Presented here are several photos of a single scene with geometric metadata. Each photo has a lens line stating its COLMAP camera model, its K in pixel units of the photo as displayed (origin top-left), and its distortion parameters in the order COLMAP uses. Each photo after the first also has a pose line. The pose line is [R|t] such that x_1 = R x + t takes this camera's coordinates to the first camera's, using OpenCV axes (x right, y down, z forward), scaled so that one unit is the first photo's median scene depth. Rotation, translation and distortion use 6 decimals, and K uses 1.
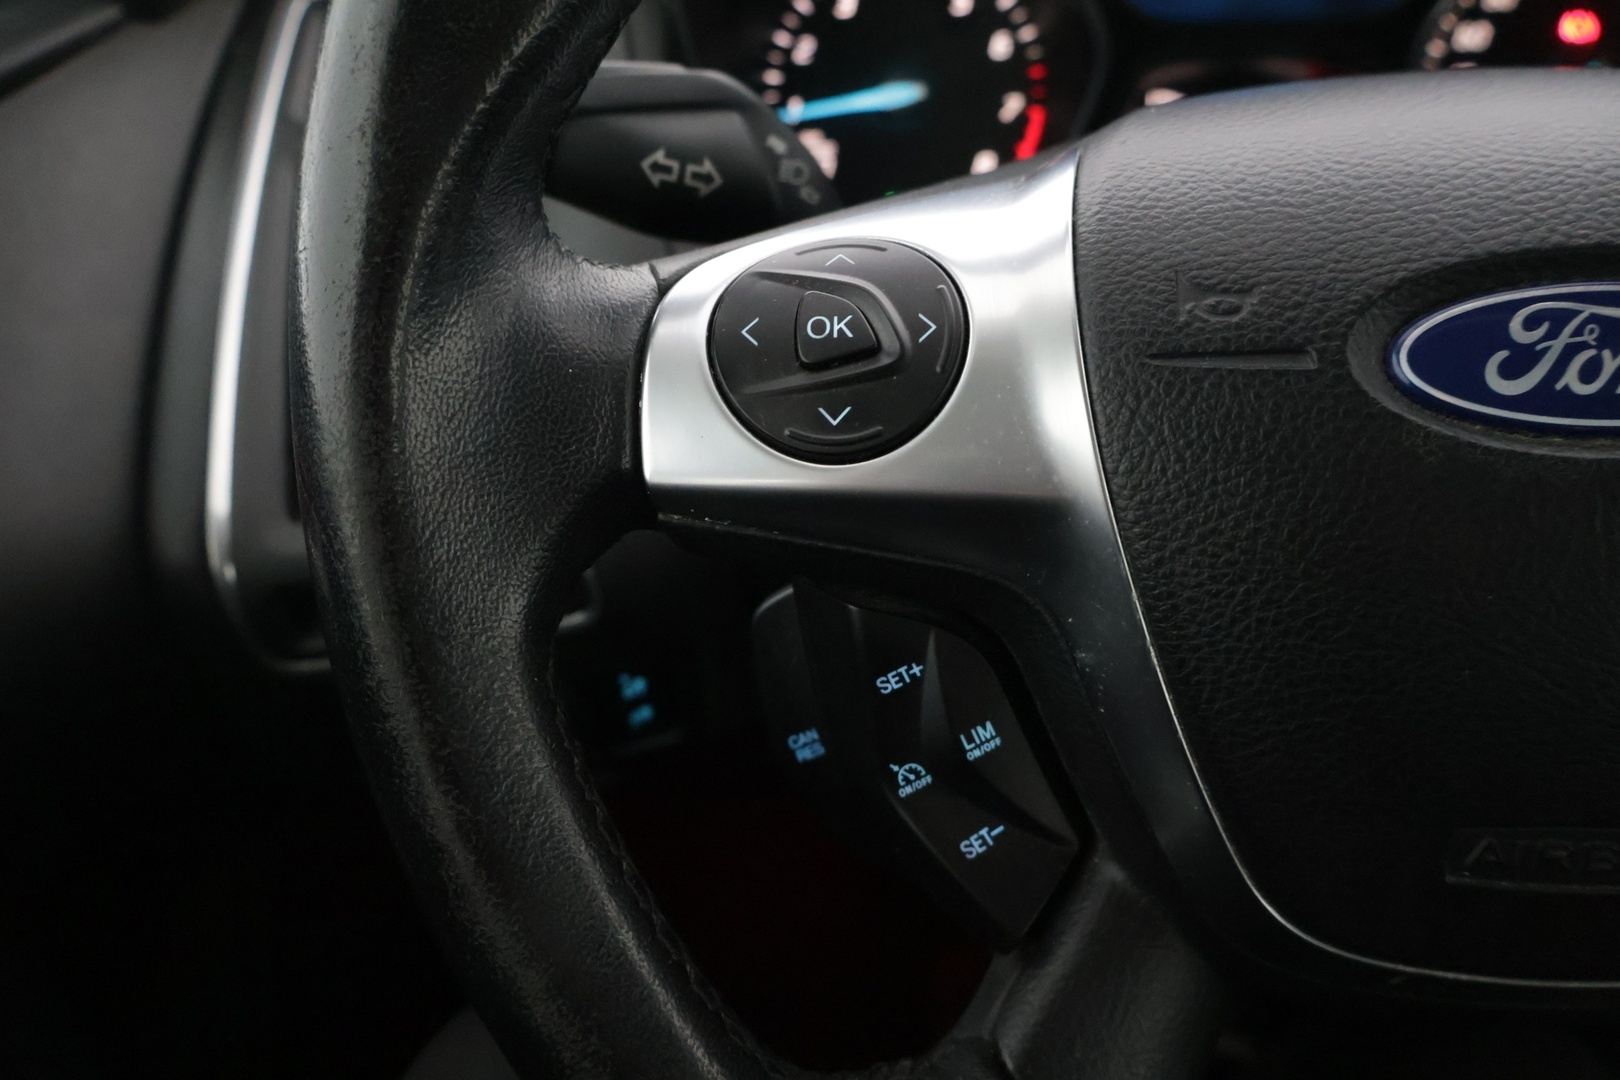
lens RADIAL K [[1399.5, 0, 801.5], [0, 1399.5, 535.7], [0, 0, 1]] dist [0.001328, -0.000603]
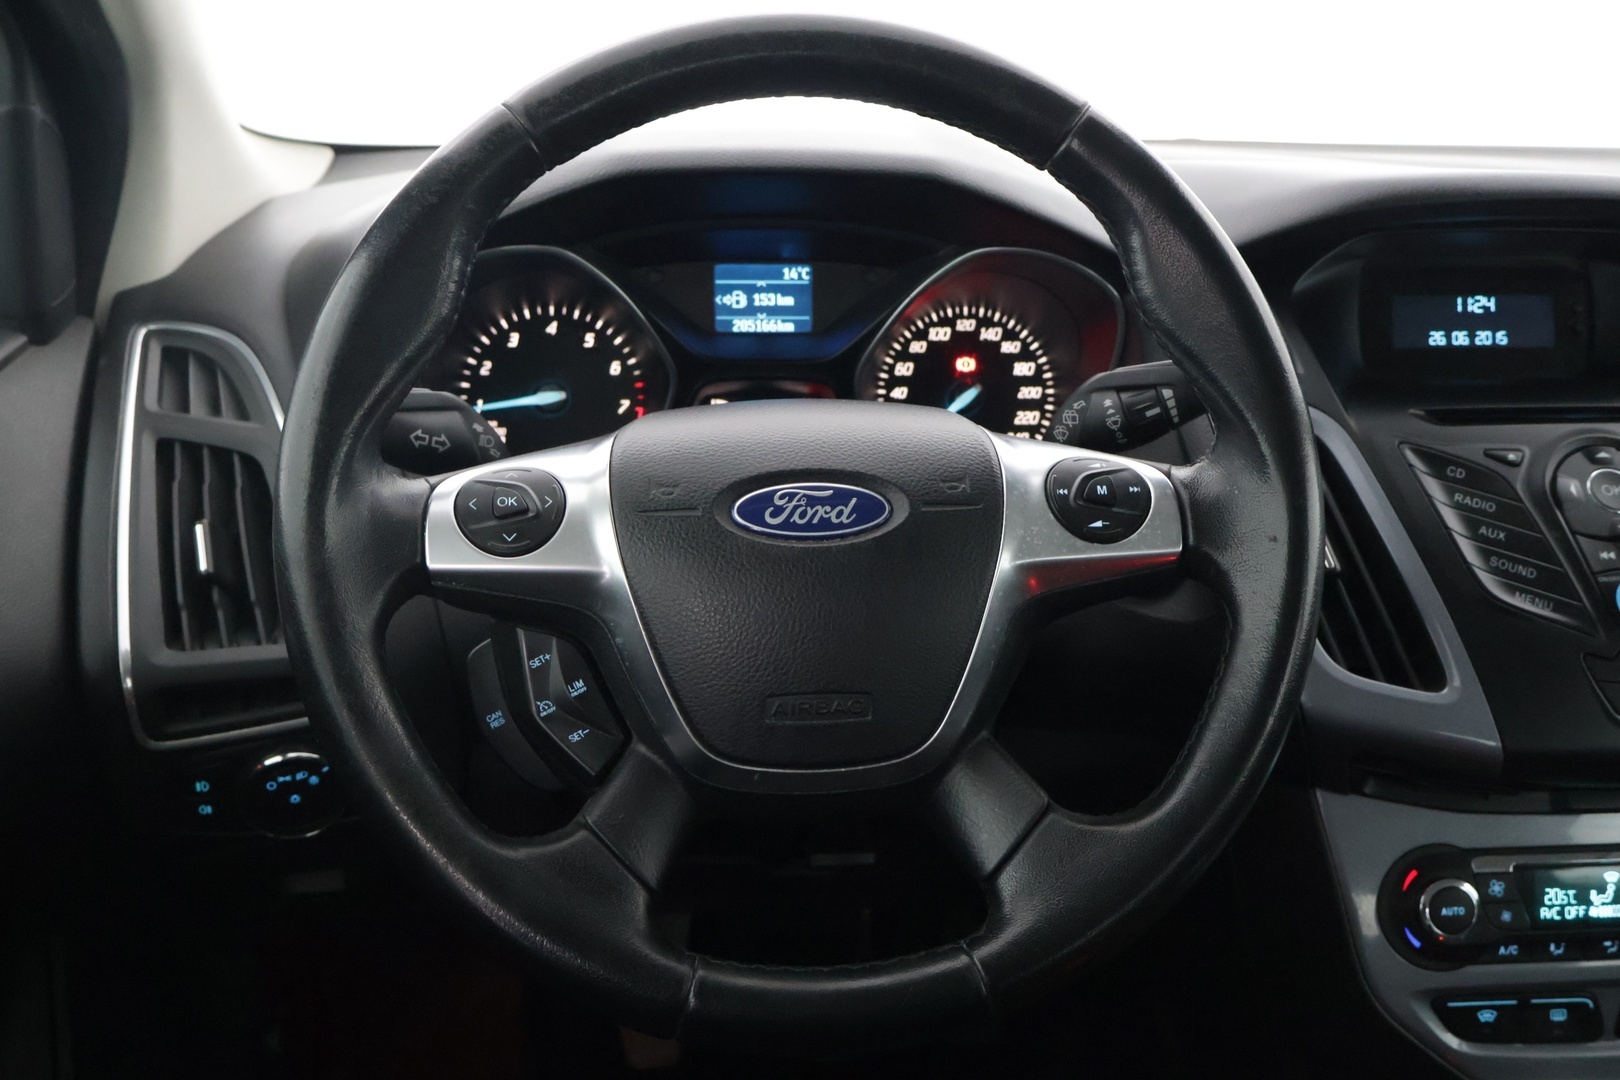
lens RADIAL K [[1734.0, 0, 811.7], [0, 1734.0, 539.6], [0, 0, 1]] dist [0.013762, 0.000000]
pose [[0.980203, -0.000984, 0.197994, -0.052315], [0.042228, 0.978019, -0.204194, 0.497888], [-0.193441, 0.208512, 0.958699, -1.772640]]
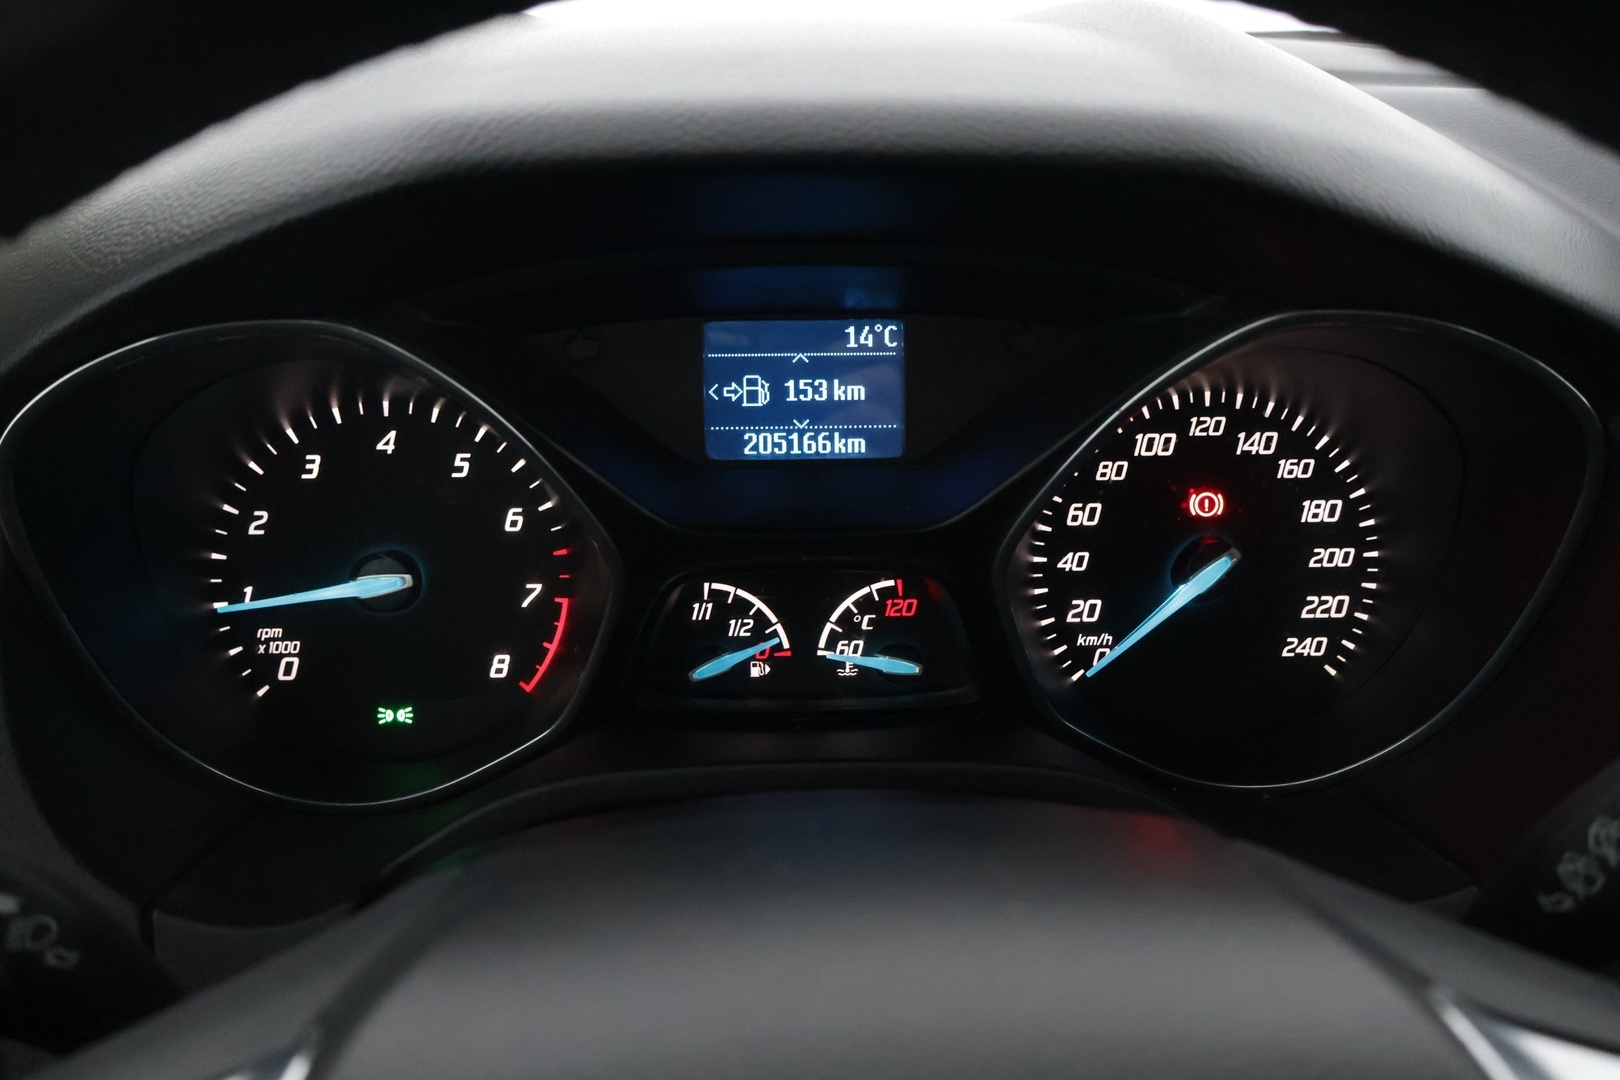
lens RADIAL K [[1734.0, 0, 804.8], [0, 1734.0, 536.5], [0, 0, 1]] dist [0.013762, 0.000000]
pose [[0.988099, -0.012142, 0.153340, 0.324017], [0.033998, 0.989464, -0.140728, -0.415286], [-0.150016, 0.144266, 0.978102, 0.050087]]
